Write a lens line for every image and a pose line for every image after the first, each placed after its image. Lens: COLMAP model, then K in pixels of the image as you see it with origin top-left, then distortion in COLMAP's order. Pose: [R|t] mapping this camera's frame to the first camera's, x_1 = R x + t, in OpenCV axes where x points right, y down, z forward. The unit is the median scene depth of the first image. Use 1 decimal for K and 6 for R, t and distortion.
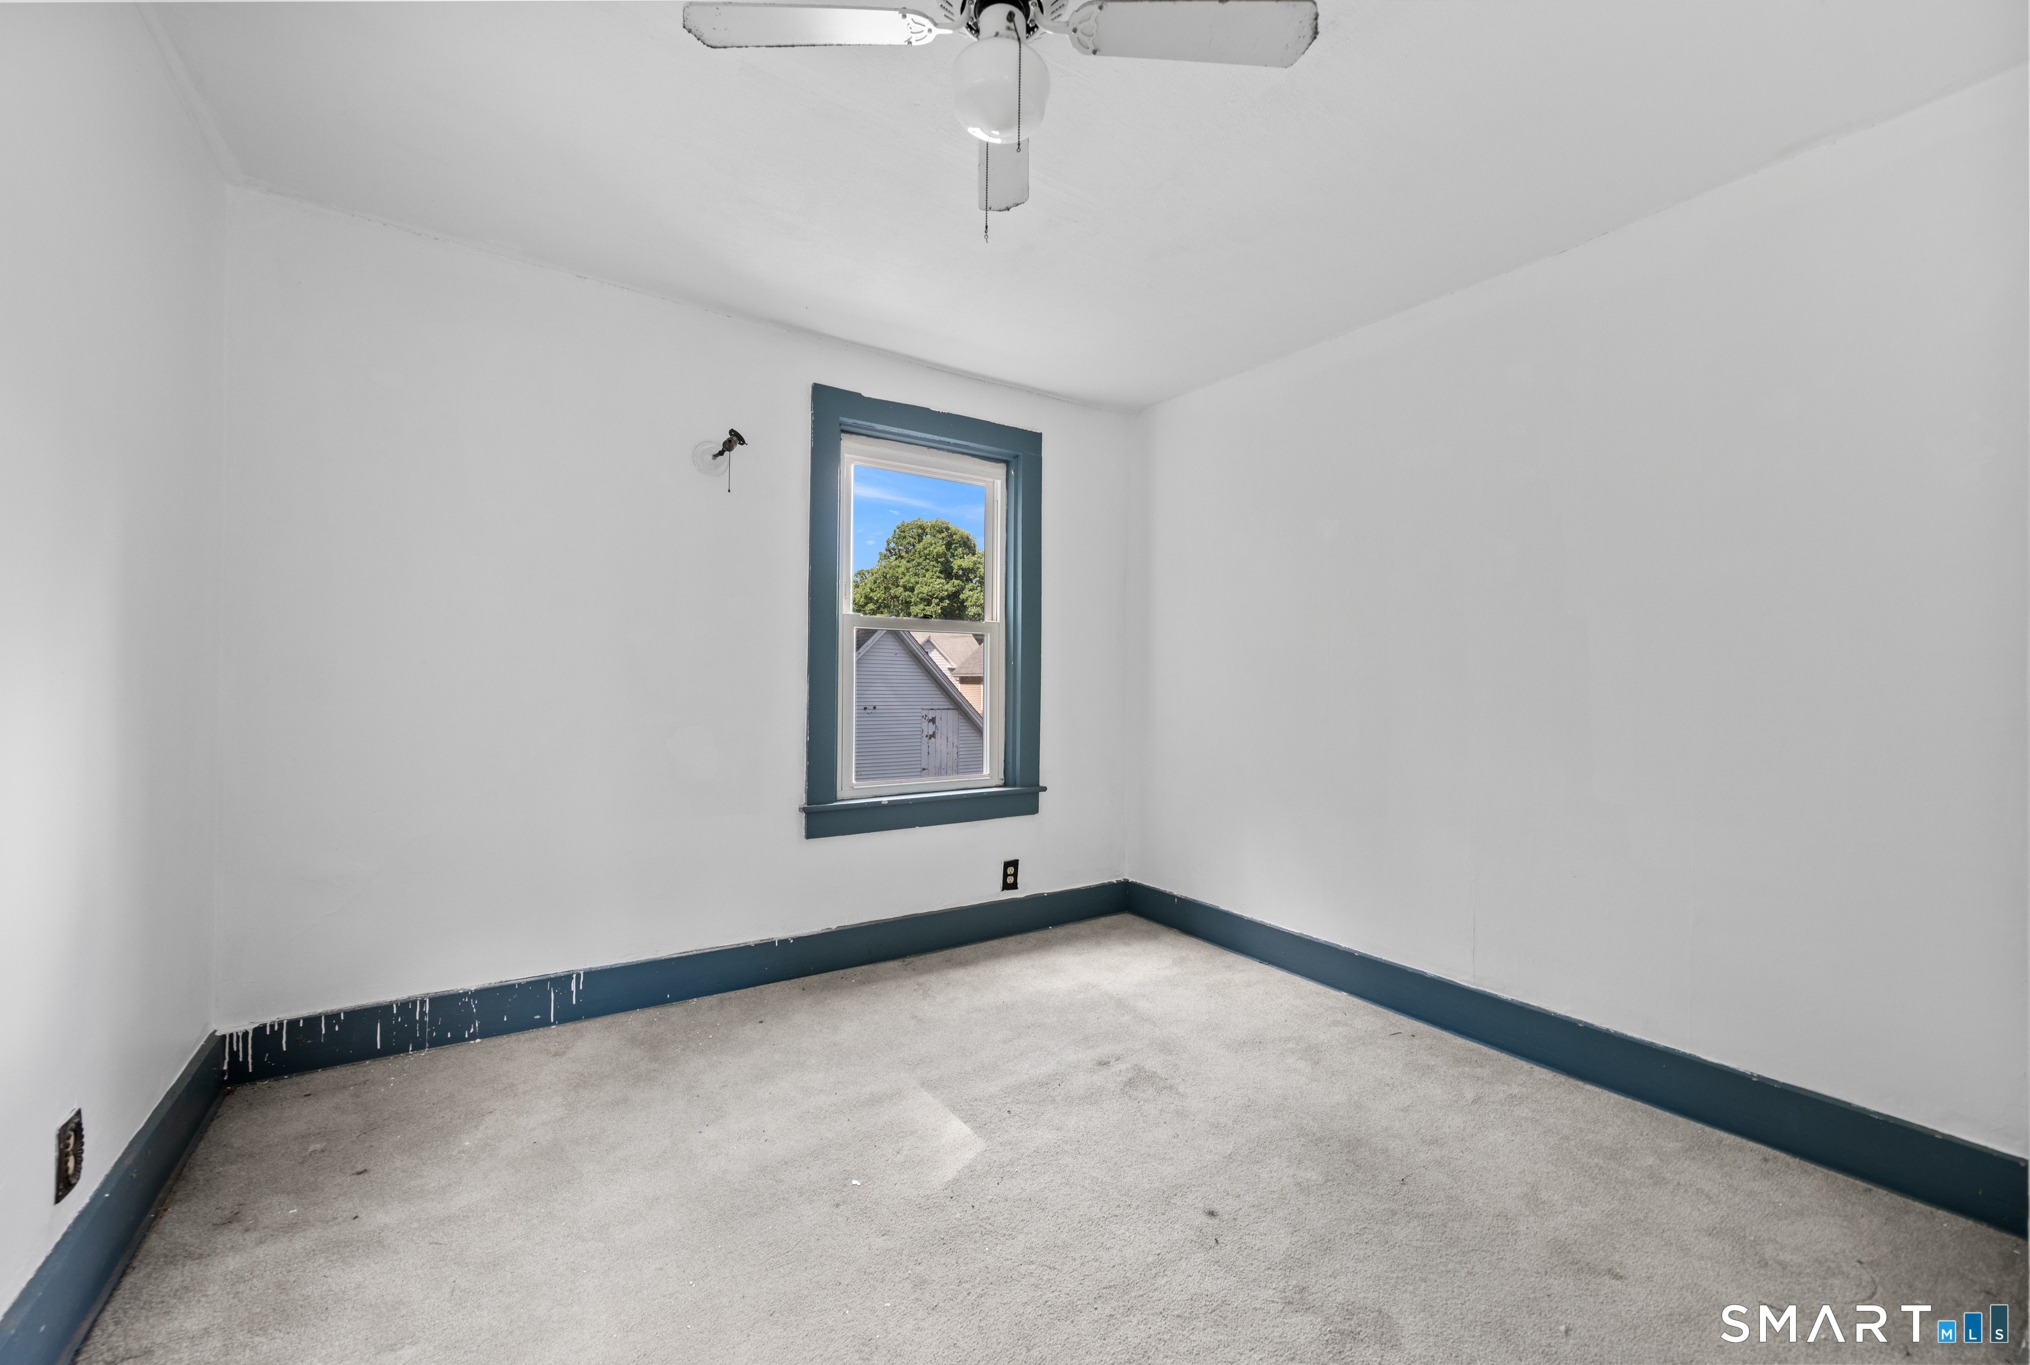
lens RADIAL K [[801.6, 0, 1073.9], [0, 801.6, 677.0], [0, 0, 1]] dist [-0.001837, -0.000657]
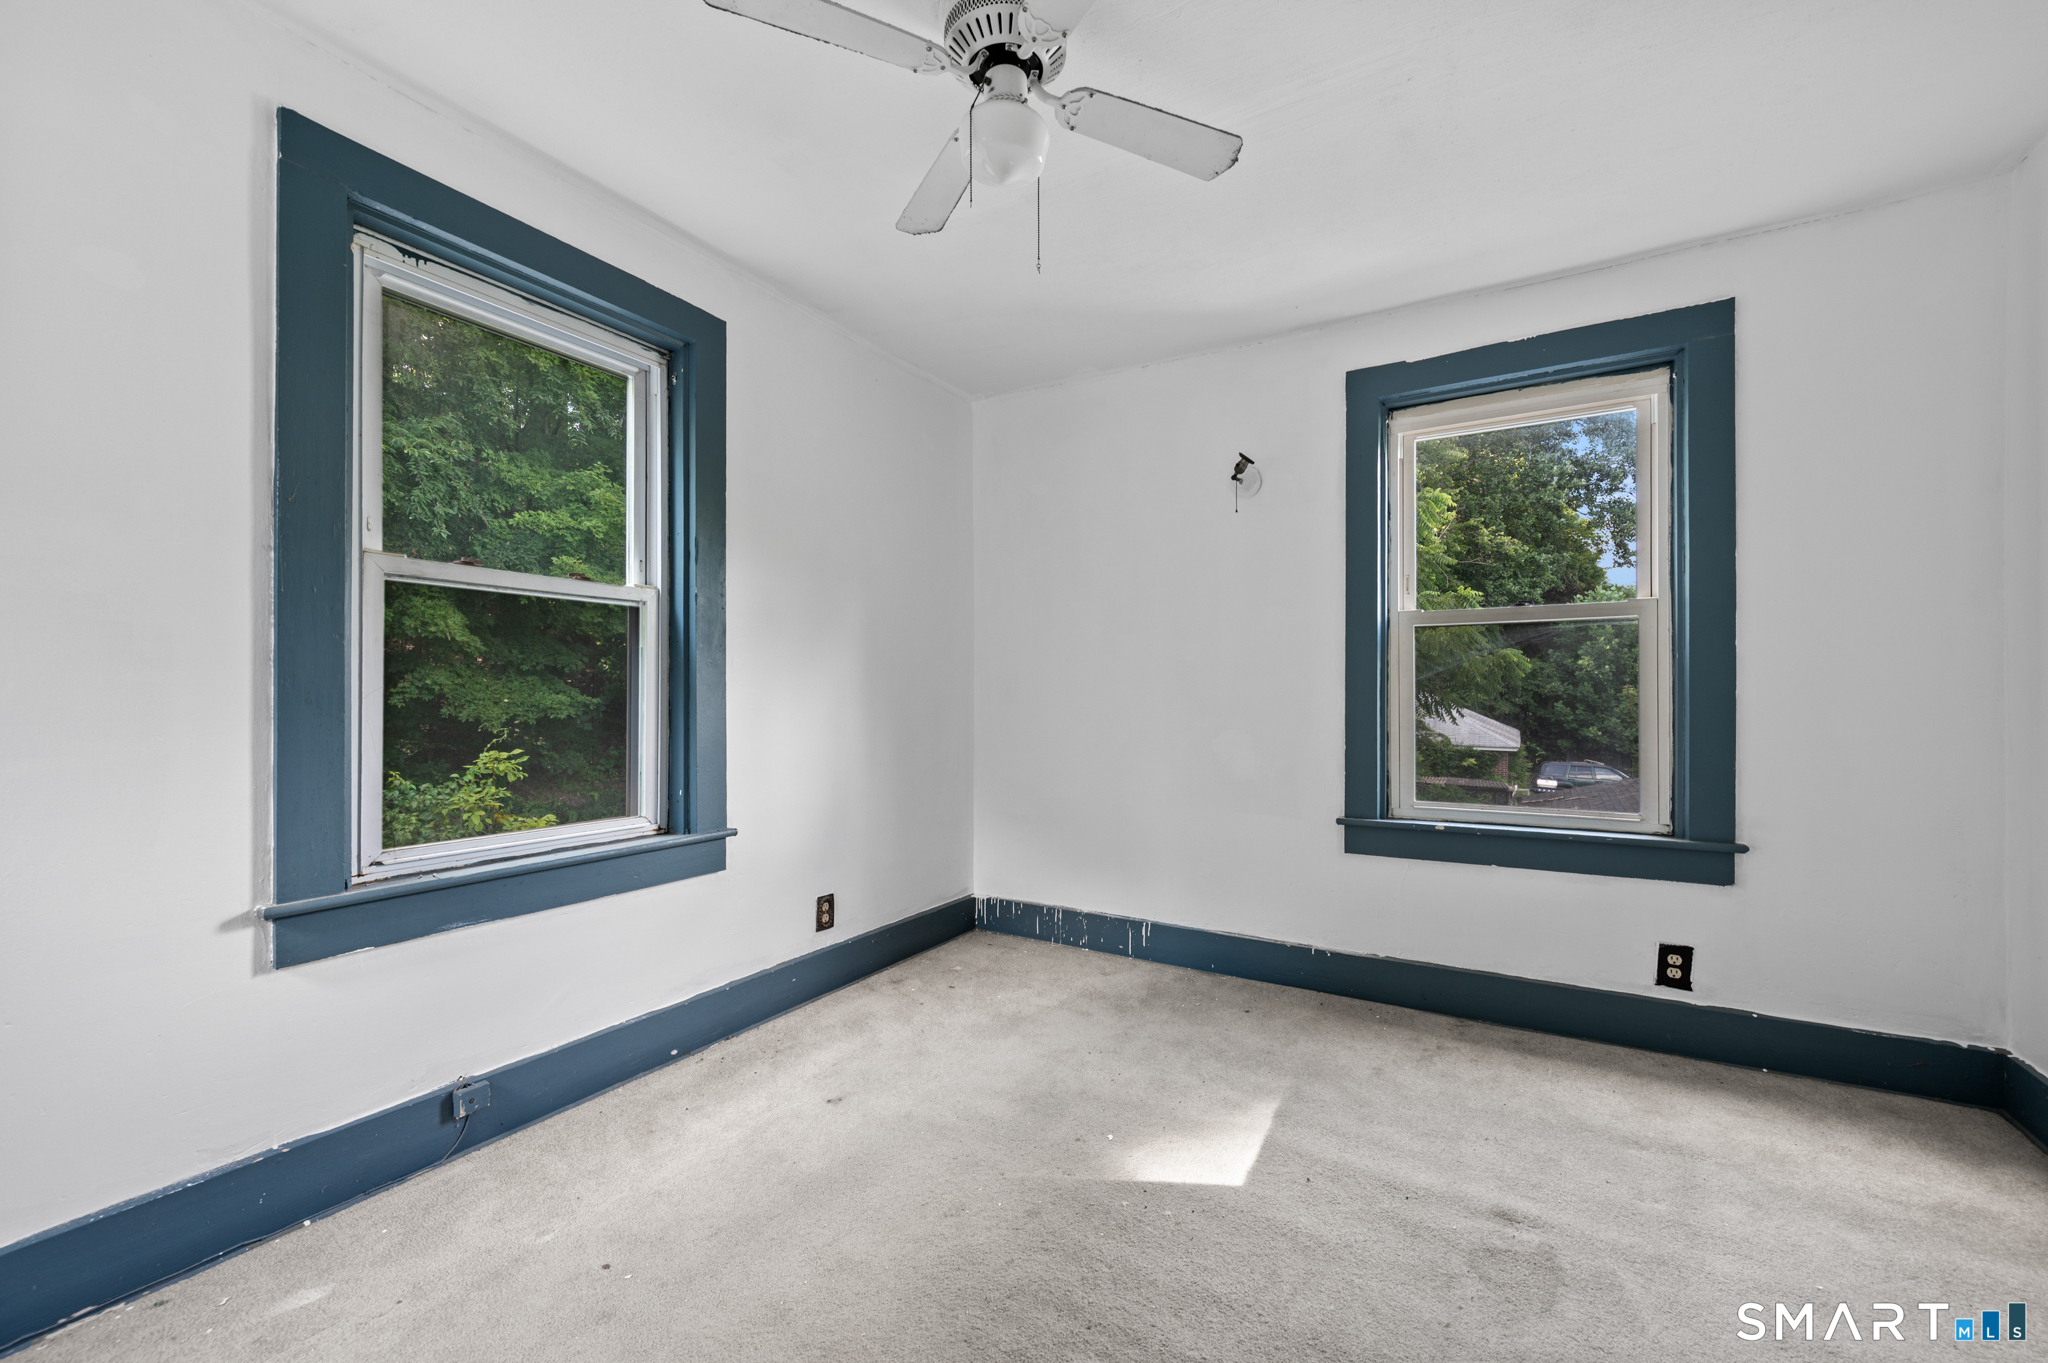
lens RADIAL K [[845.8, 0, 1016.7], [0, 845.8, 690.8], [0, 0, 1]] dist [-0.002224, -0.000322]
pose [[0.400059, -0.012328, -0.916406, 0.458081], [0.012674, 0.999888, -0.007918, 0.013936], [0.916402, -0.008447, 0.400171, 0.255492]]
